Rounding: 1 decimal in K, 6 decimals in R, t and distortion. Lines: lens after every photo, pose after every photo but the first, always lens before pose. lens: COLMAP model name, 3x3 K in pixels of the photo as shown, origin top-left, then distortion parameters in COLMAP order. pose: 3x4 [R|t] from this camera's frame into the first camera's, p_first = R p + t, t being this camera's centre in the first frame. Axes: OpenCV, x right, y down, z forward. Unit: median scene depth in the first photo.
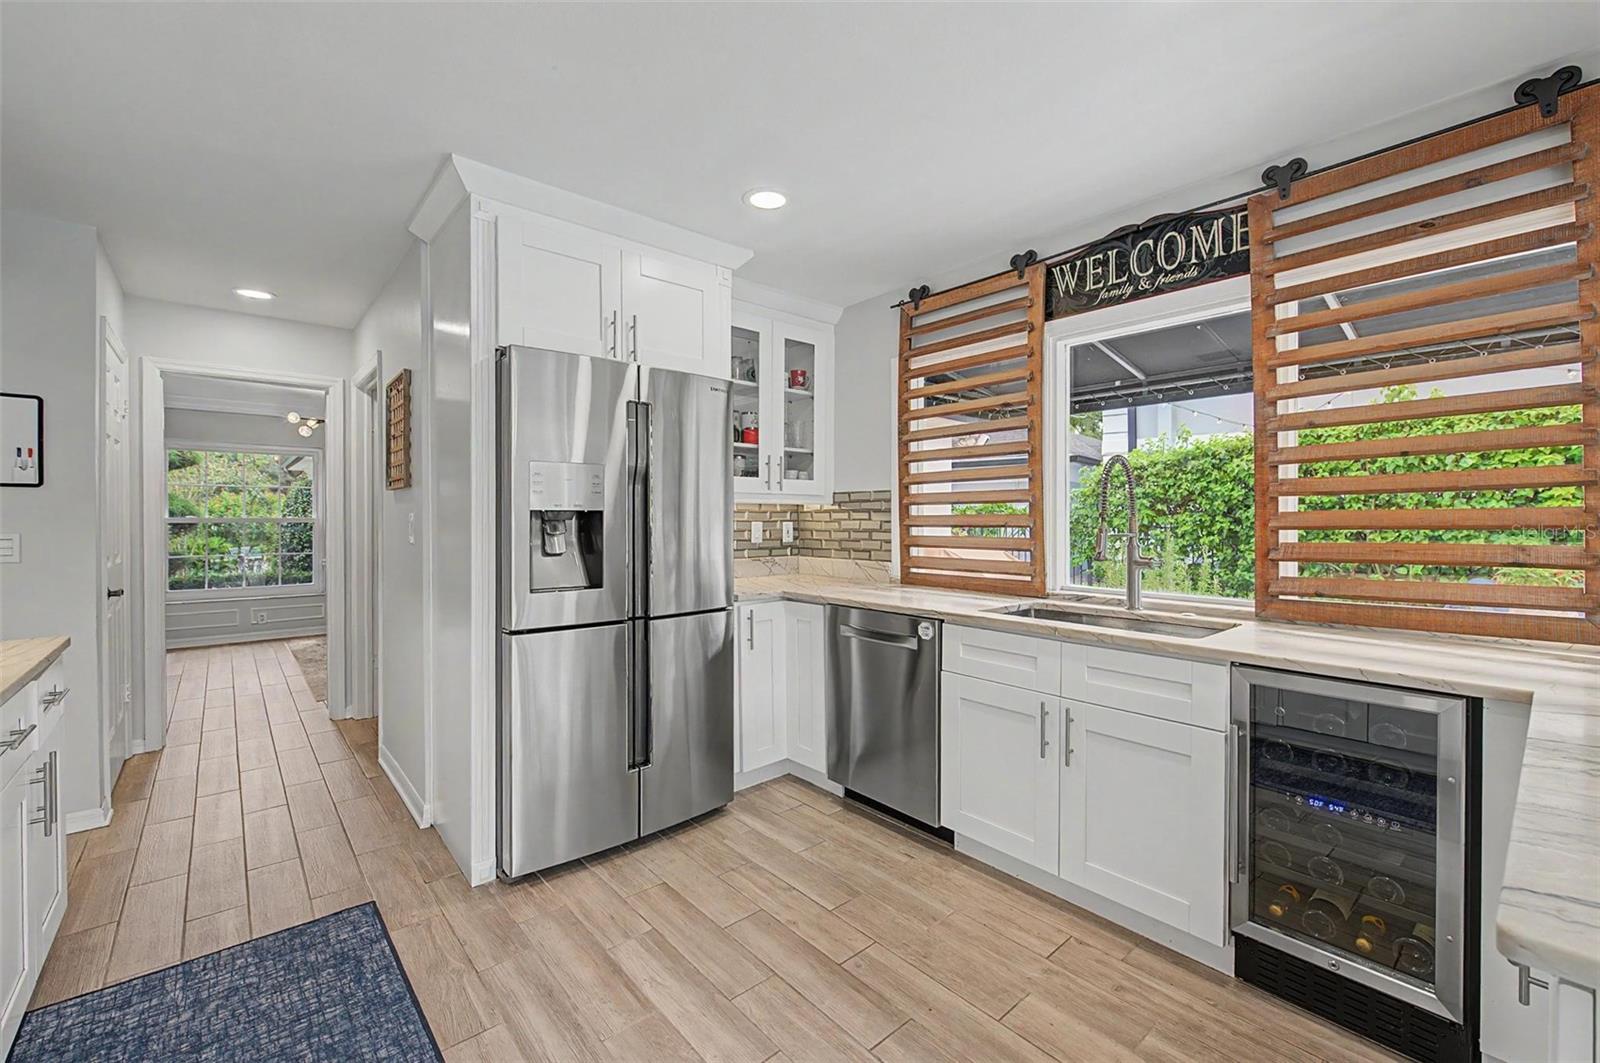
lens RADIAL K [[664.3, 0, 800.4], [0, 664.3, 519.6], [0, 0, 1]] dist [0.001293, -0.002814]
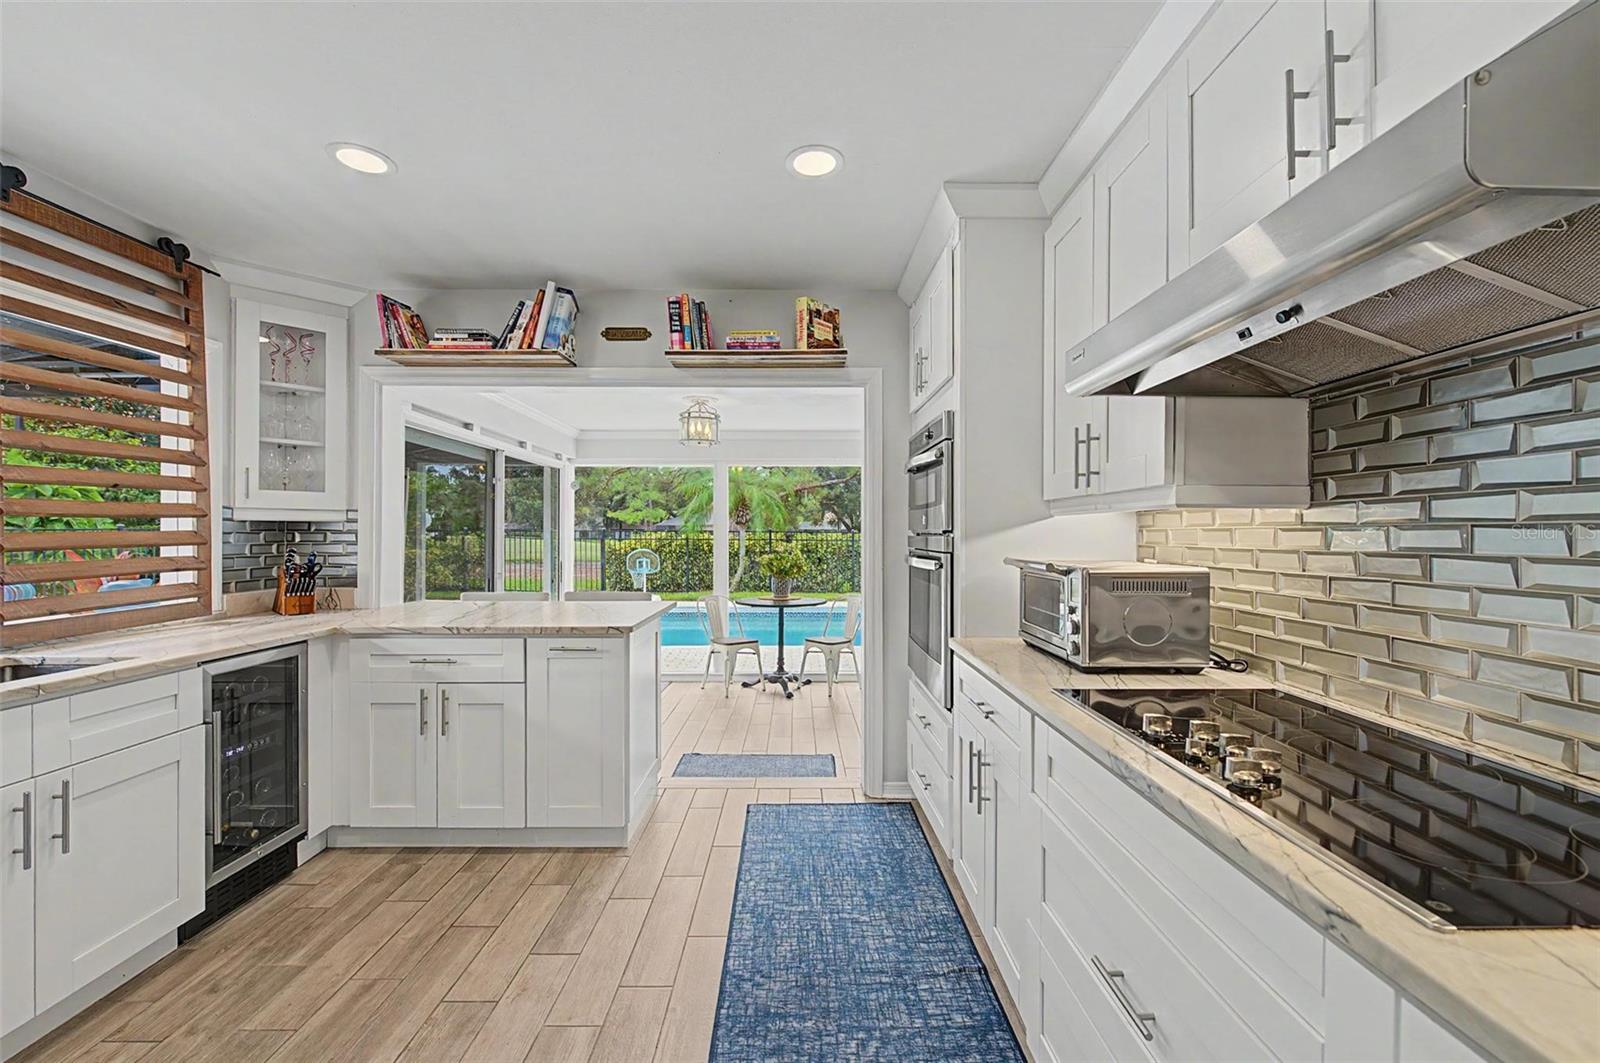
lens RADIAL K [[666.7, 0, 798.0], [0, 666.7, 534.4], [0, 0, 1]] dist [-0.000730, -0.000825]
pose [[-0.754376, 0.001367, 0.656441, -0.605796], [0.005228, 0.999979, 0.003926, -0.005725], [-0.656422, 0.006394, -0.754367, 0.797444]]
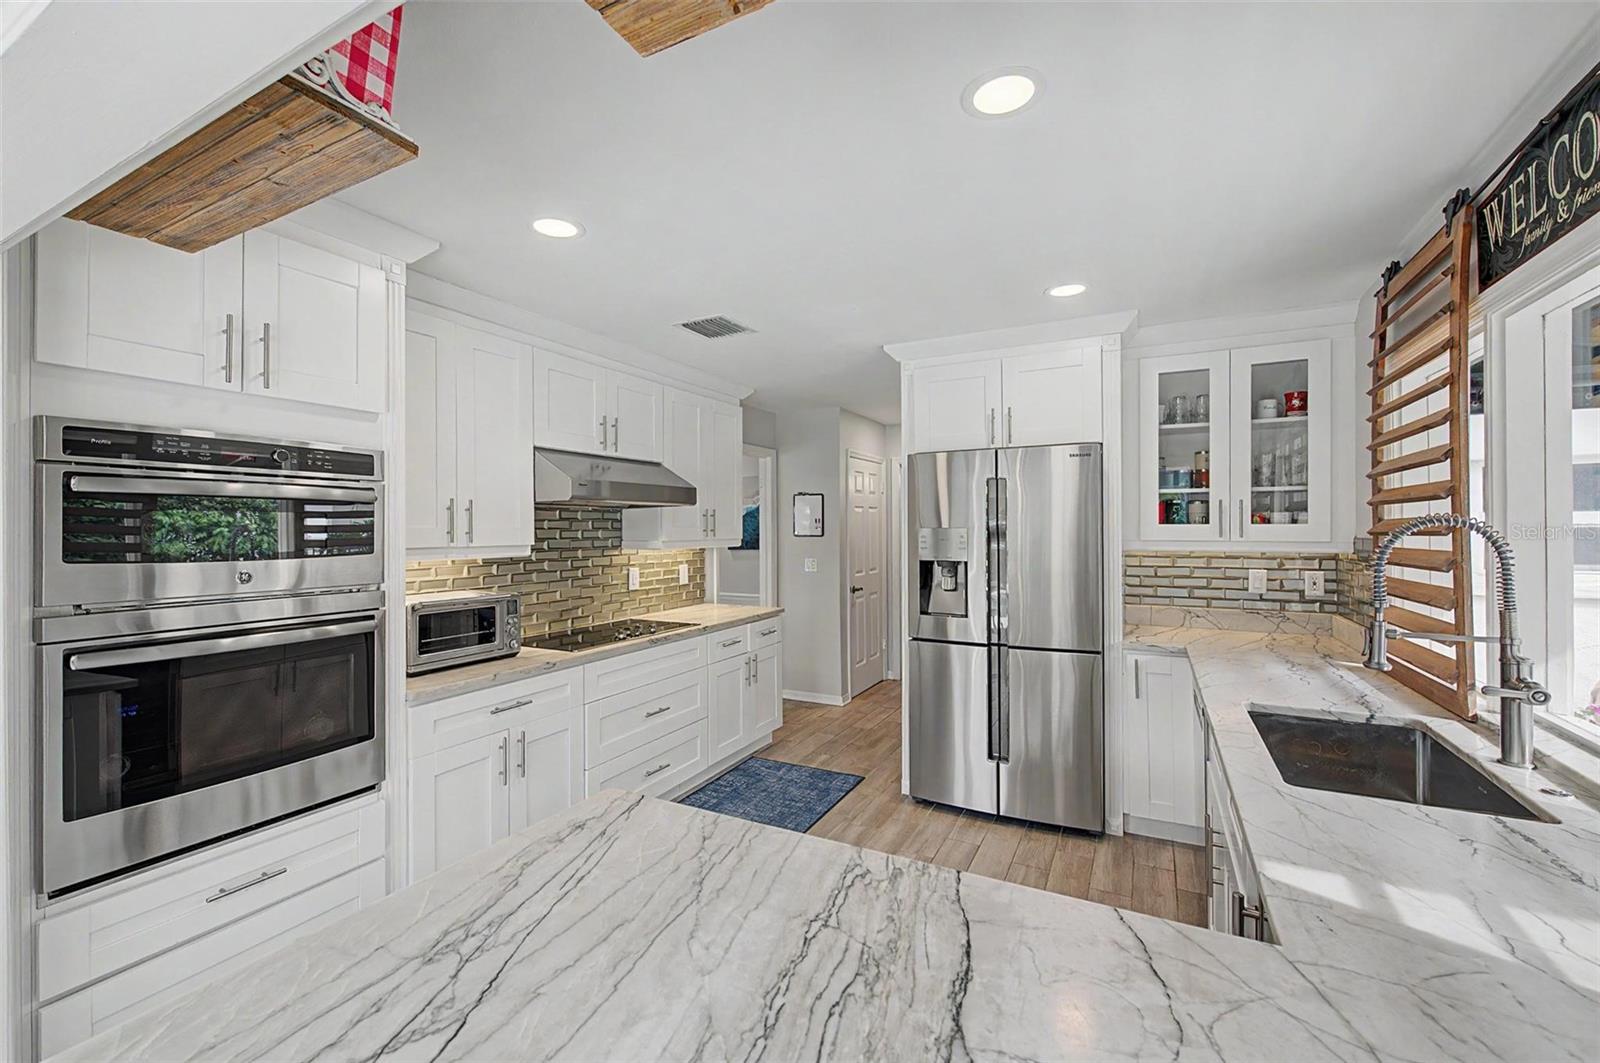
lens RADIAL K [[660.8, 0, 798.7], [0, 660.8, 526.4], [0, 0, 1]] dist [0.000729, -0.000384]
pose [[0.358720, -0.001822, -0.933444, 0.779252], [0.000330, 0.999998, -0.001825, -0.076570], [0.933445, 0.000346, 0.358720, 0.166179]]
